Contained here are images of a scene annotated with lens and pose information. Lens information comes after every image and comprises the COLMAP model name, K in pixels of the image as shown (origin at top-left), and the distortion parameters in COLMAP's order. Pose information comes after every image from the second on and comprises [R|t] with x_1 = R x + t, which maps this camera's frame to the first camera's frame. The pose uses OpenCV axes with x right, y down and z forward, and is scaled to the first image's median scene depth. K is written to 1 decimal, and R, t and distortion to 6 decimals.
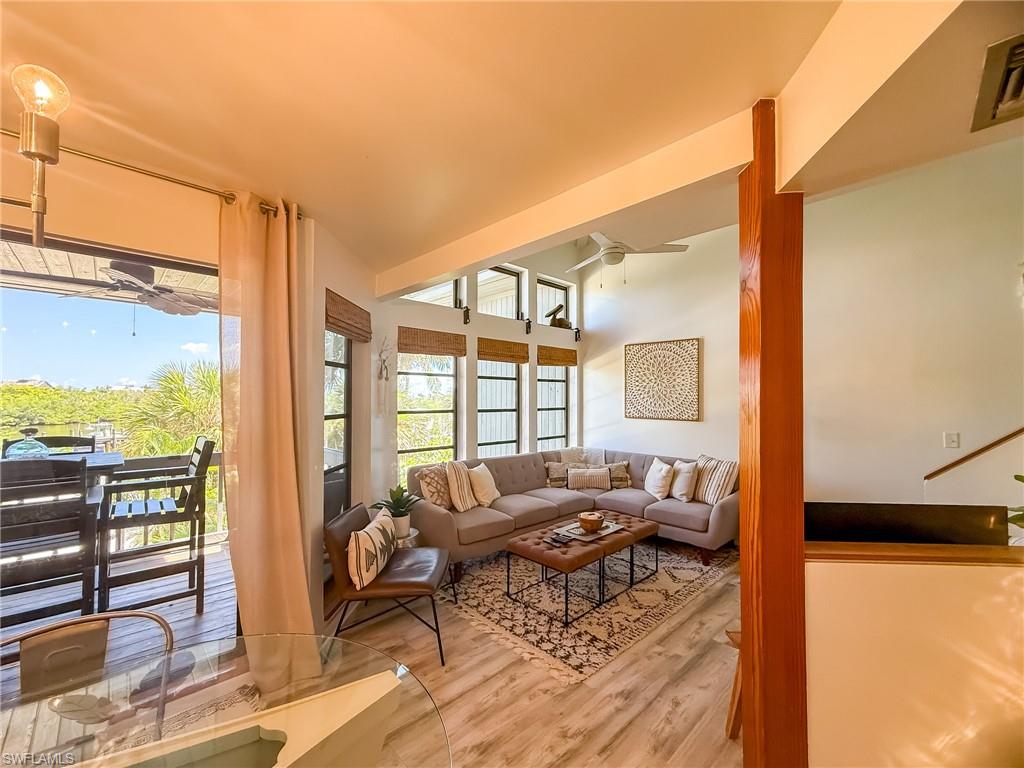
lens RADIAL K [[421.8, 0, 502.7], [0, 421.8, 388.6], [0, 0, 1]] dist [-0.001397, -0.000305]
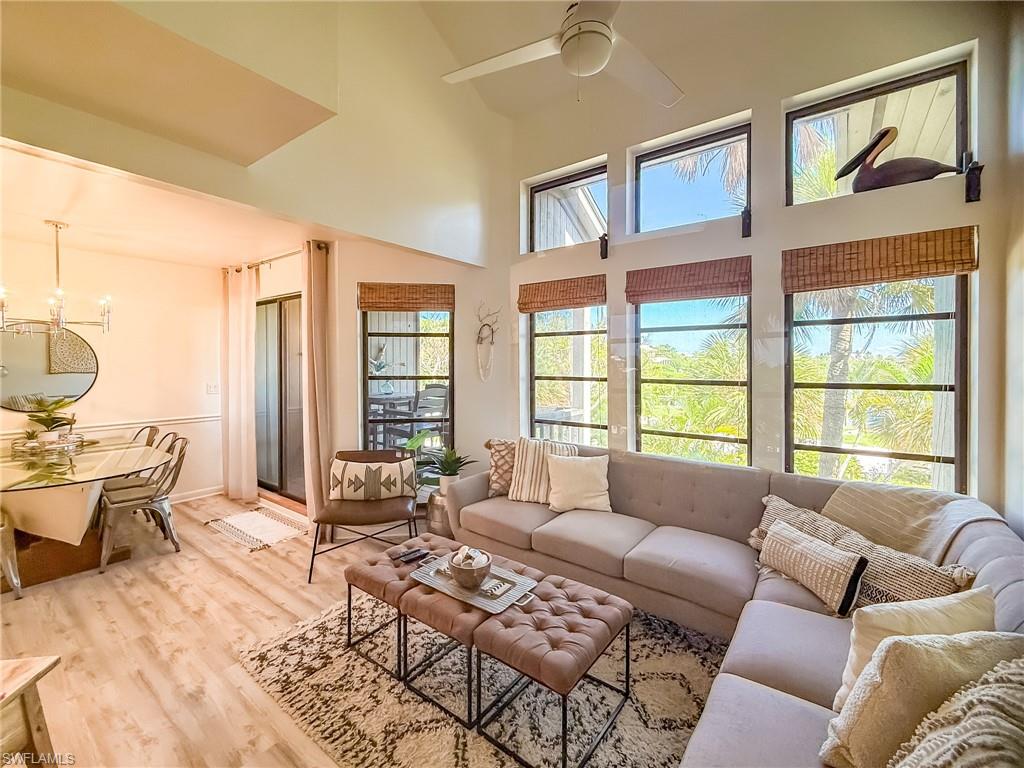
lens RADIAL K [[421.8, 0, 494.1], [0, 421.8, 365.6], [0, 0, 1]] dist [-0.001397, -0.000305]
pose [[0.169103, 0.002930, -0.985594, 0.737293], [0.023749, 0.999693, 0.007047, 0.024626], [0.985312, -0.024599, 0.168982, 0.863279]]
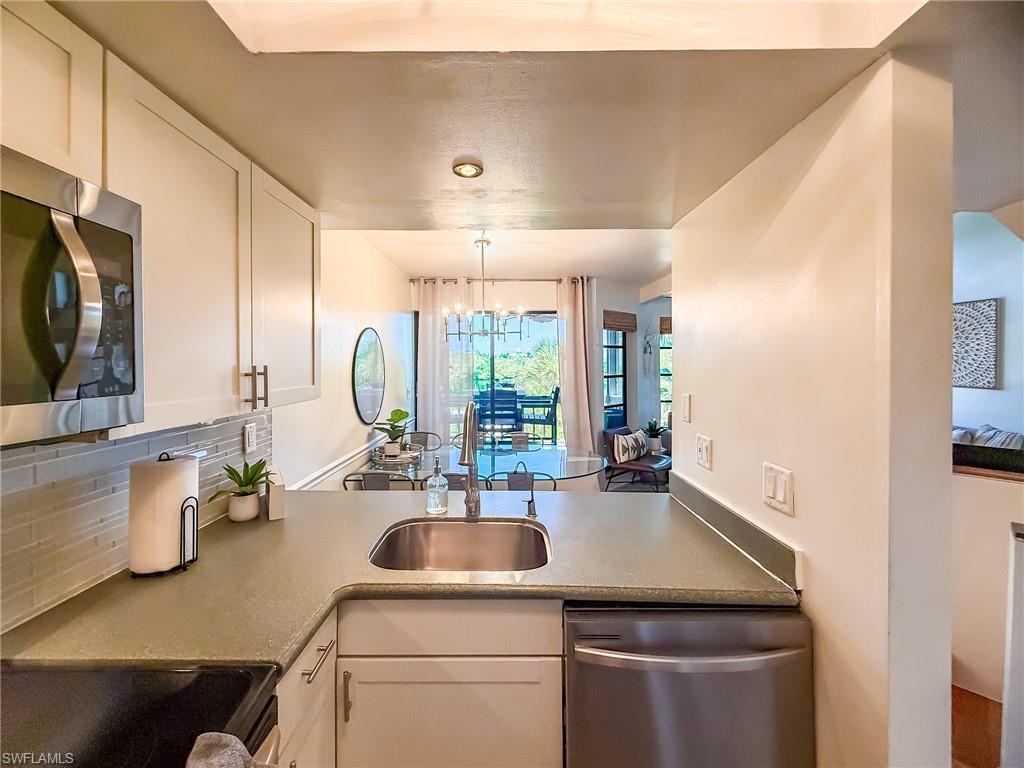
lens RADIAL K [[421.8, 0, 512.3], [0, 421.8, 364.0], [0, 0, 1]] dist [-0.001397, -0.000305]
pose [[0.737930, -0.001788, -0.674875, 0.427426], [0.023504, 0.999458, 0.023053, -0.032451], [0.674468, -0.032874, 0.737572, -0.532980]]
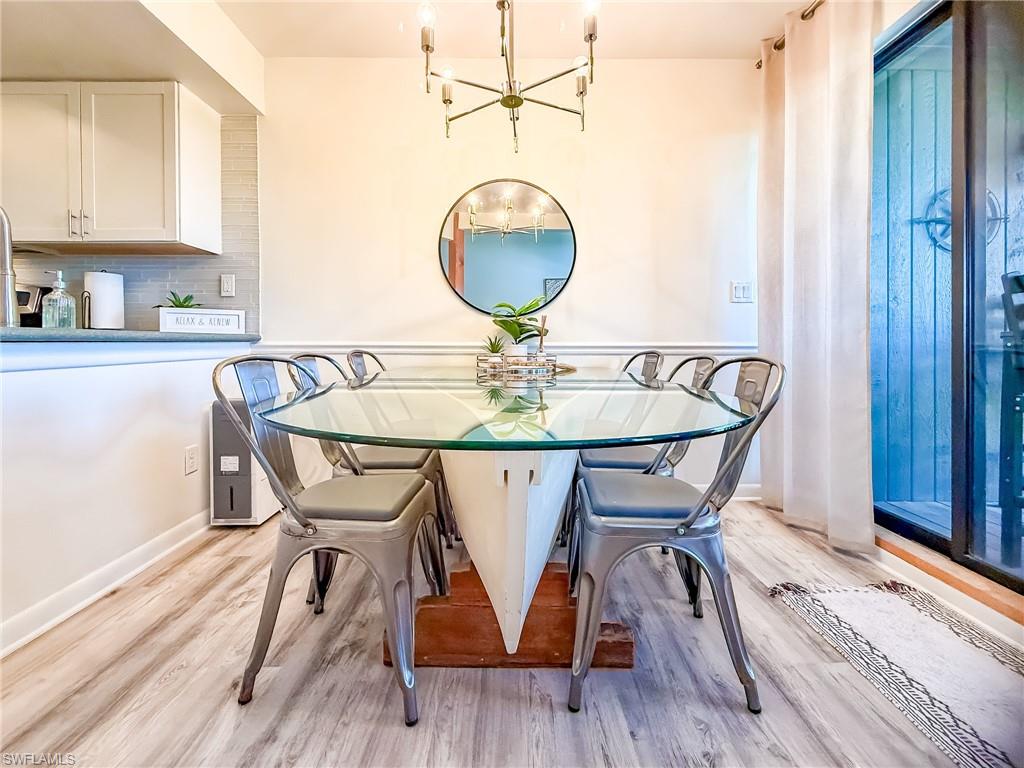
lens RADIAL K [[421.8, 0, 510.4], [0, 421.8, 351.9], [0, 0, 1]] dist [-0.001397, -0.000305]
pose [[-0.679594, 0.014260, -0.733449, 0.041259], [0.015734, 0.999864, 0.004861, 0.169860], [0.733419, -0.008236, -0.679727, 0.407217]]
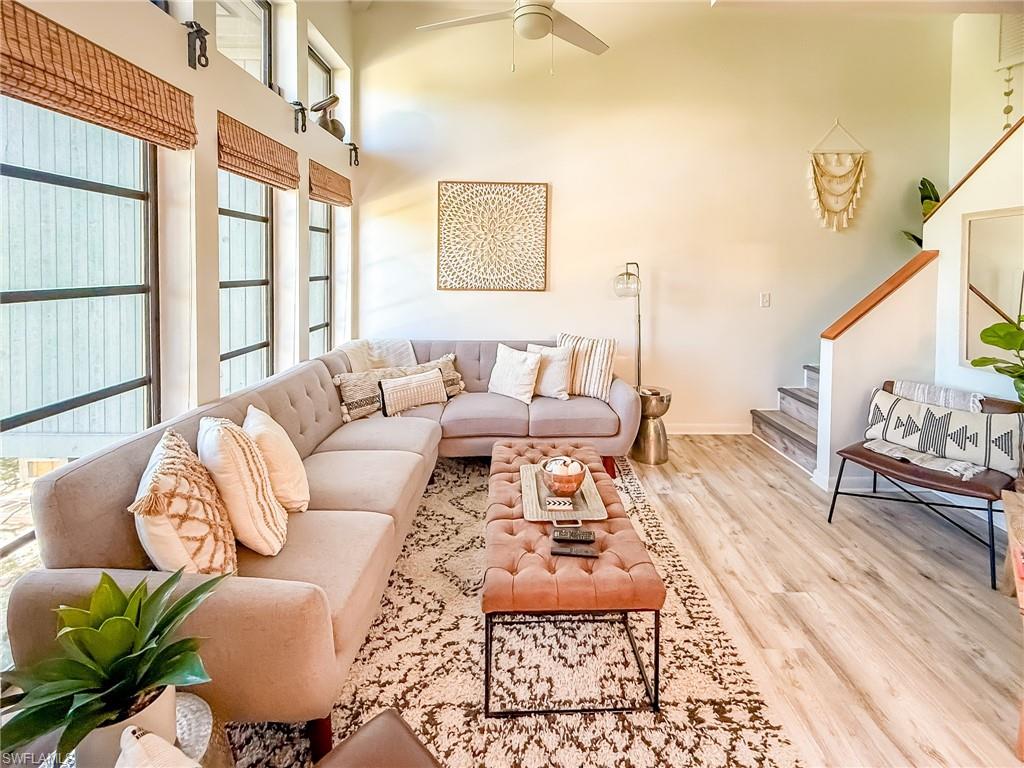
lens RADIAL K [[473.9, 0, 526.3], [0, 473.9, 278.5], [0, 0, 1]] dist [0.003326, 0.000447]
pose [[0.656276, -0.017341, 0.754322, -0.275759], [-0.024083, 0.998745, 0.043912, 0.021570], [-0.754136, -0.046985, 0.655035, 0.579031]]
